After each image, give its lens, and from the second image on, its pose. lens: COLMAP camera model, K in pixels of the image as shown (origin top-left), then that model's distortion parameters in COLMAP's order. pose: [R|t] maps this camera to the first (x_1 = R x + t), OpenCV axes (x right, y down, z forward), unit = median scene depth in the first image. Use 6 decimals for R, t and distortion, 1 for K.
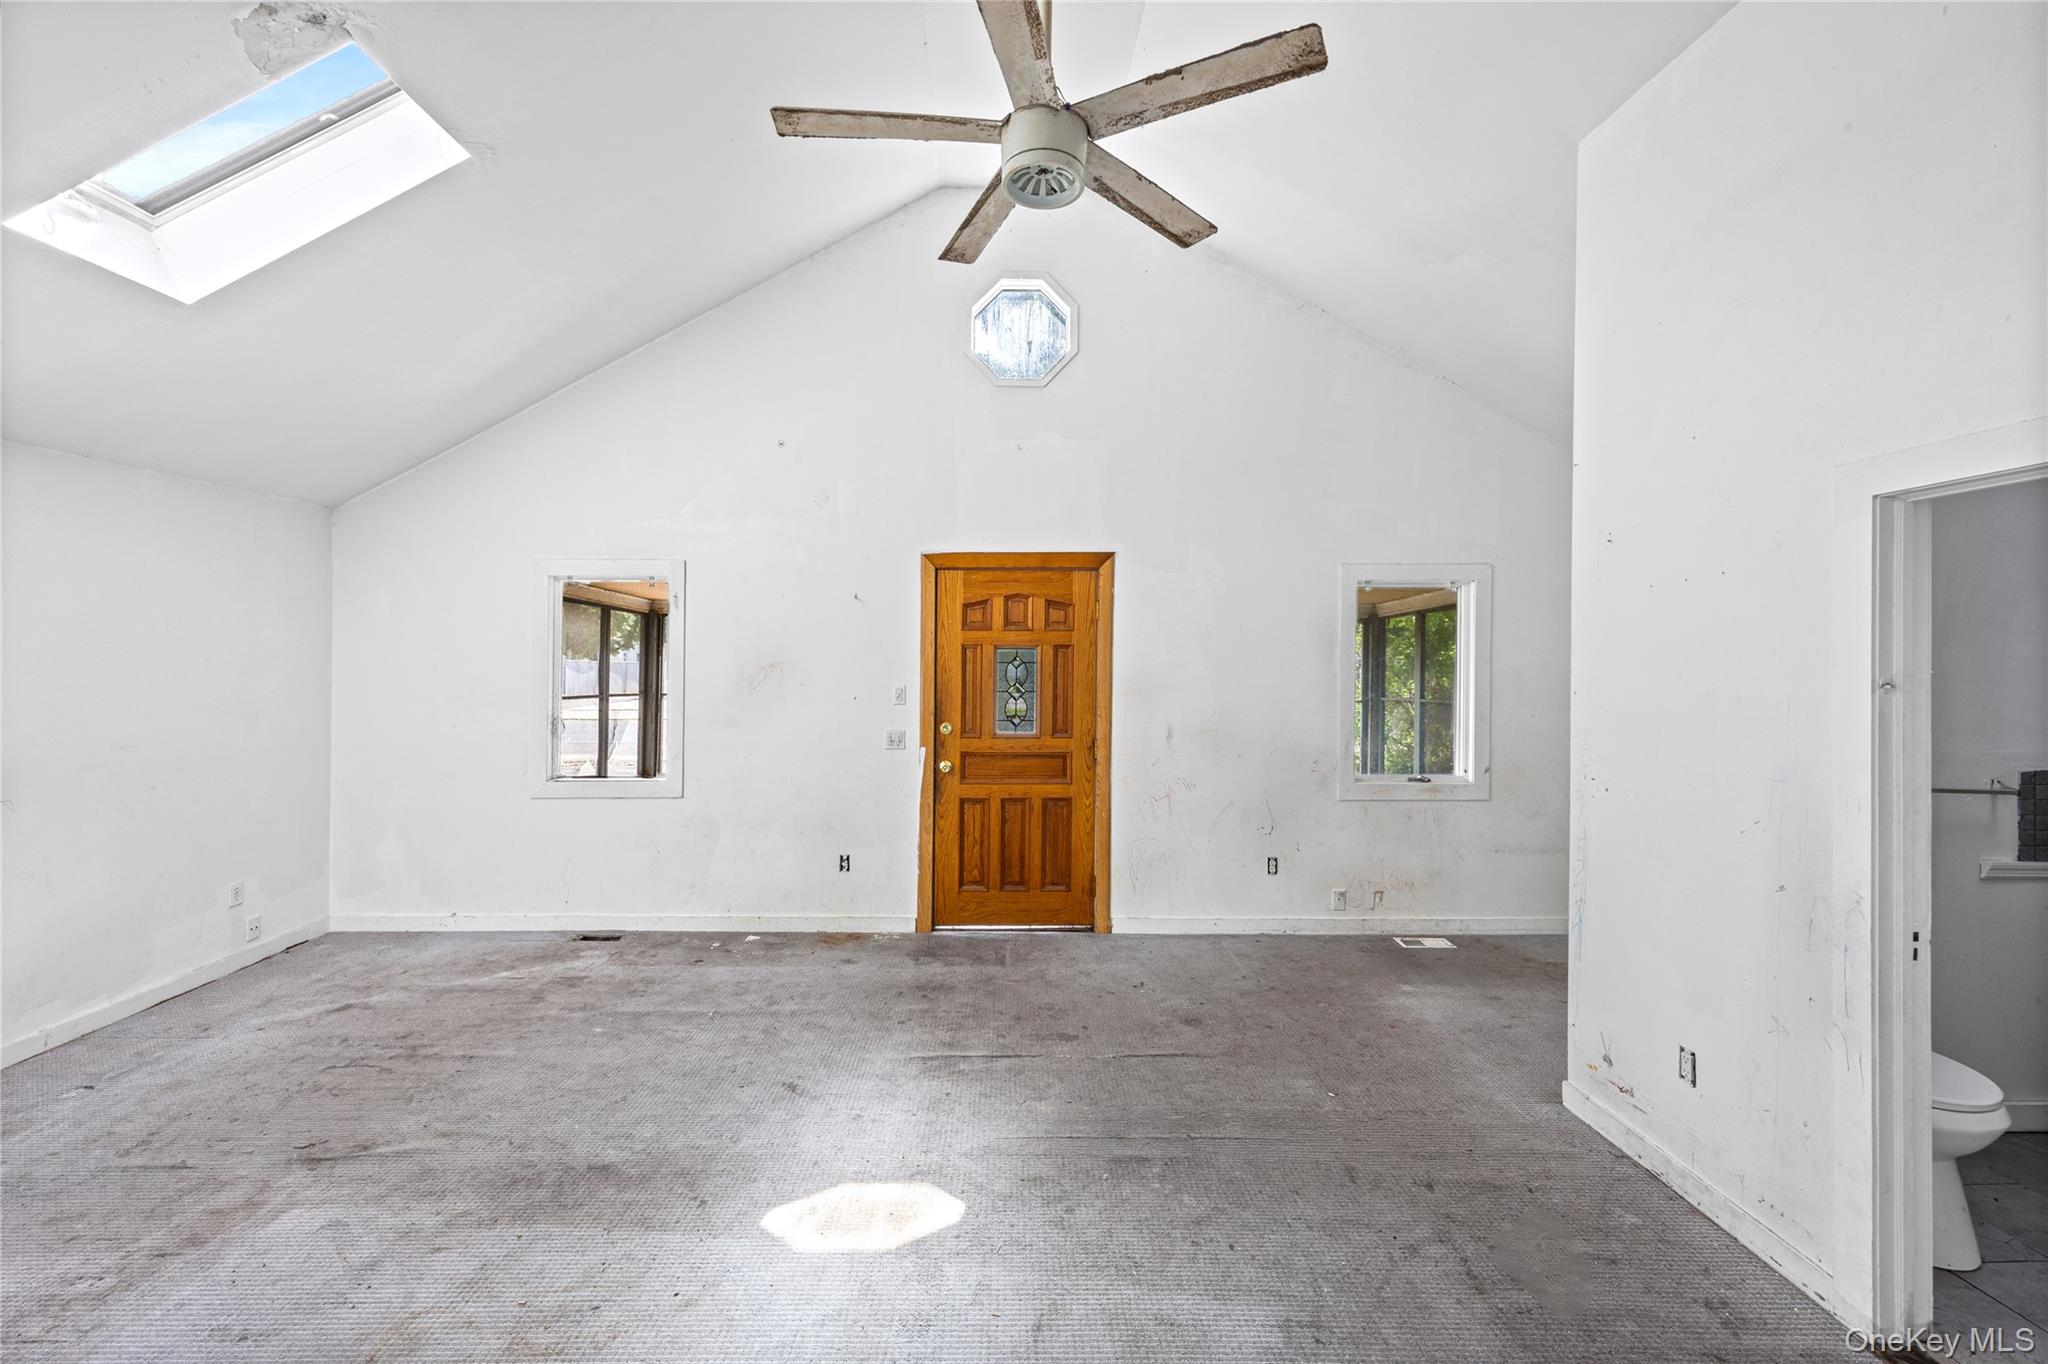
lens RADIAL K [[838.5, 0, 1028.2], [0, 838.5, 672.2], [0, 0, 1]] dist [0.010396, 0.000050]
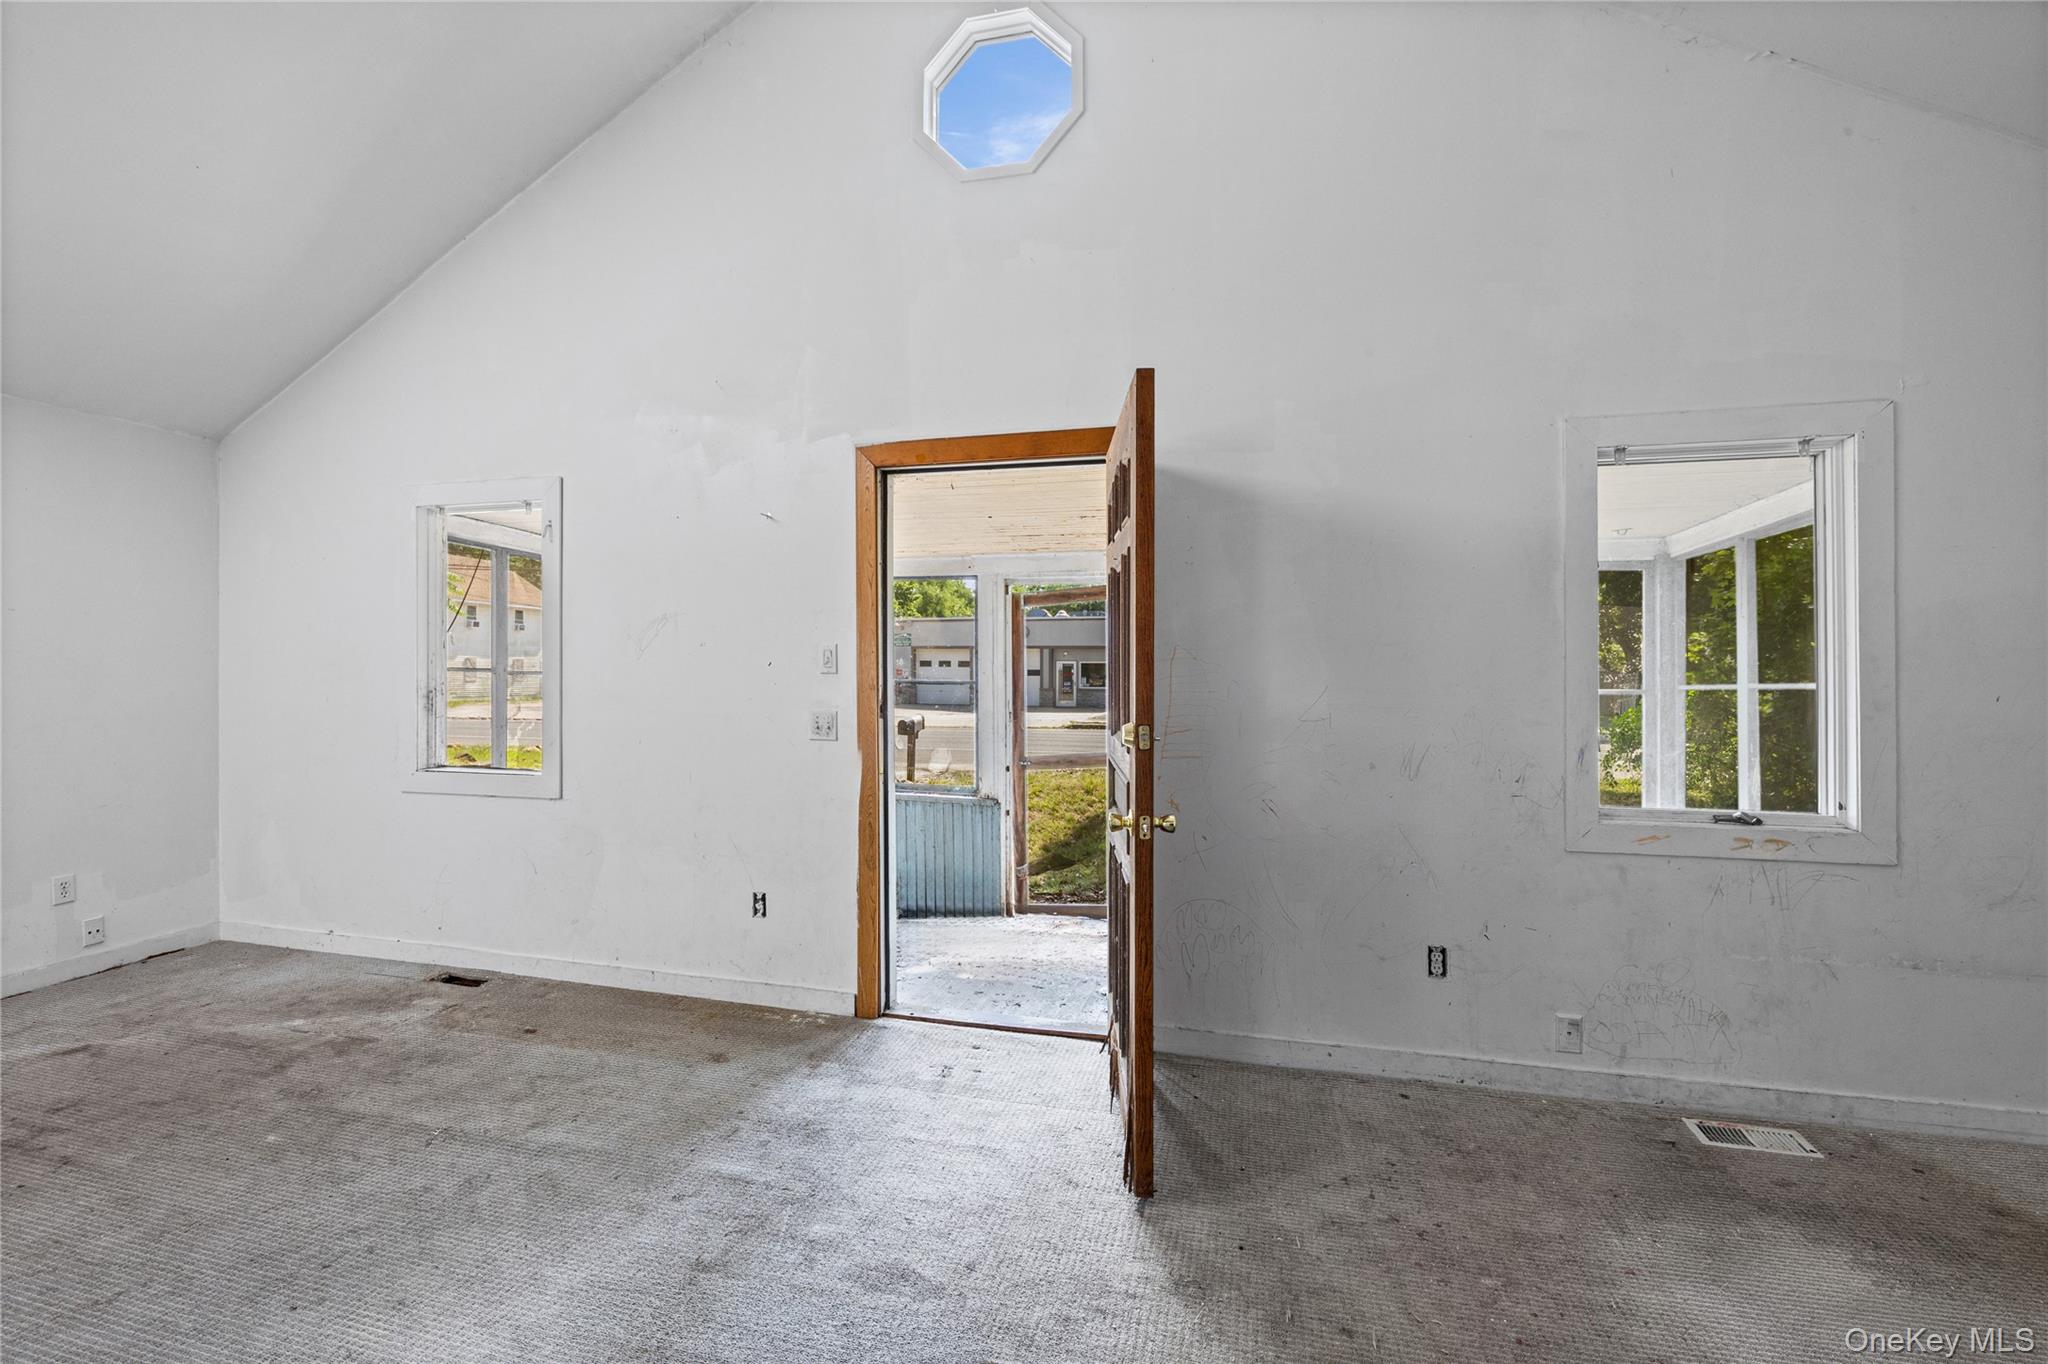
lens RADIAL K [[881.7, 0, 1024.9], [0, 881.7, 661.8], [0, 0, 1]] dist [-0.011196, 0.000204]
pose [[0.963908, -0.002843, -0.266220, 0.189184], [-0.004215, 0.999655, -0.025937, 0.047557], [0.266202, 0.026123, 0.963563, 0.365906]]
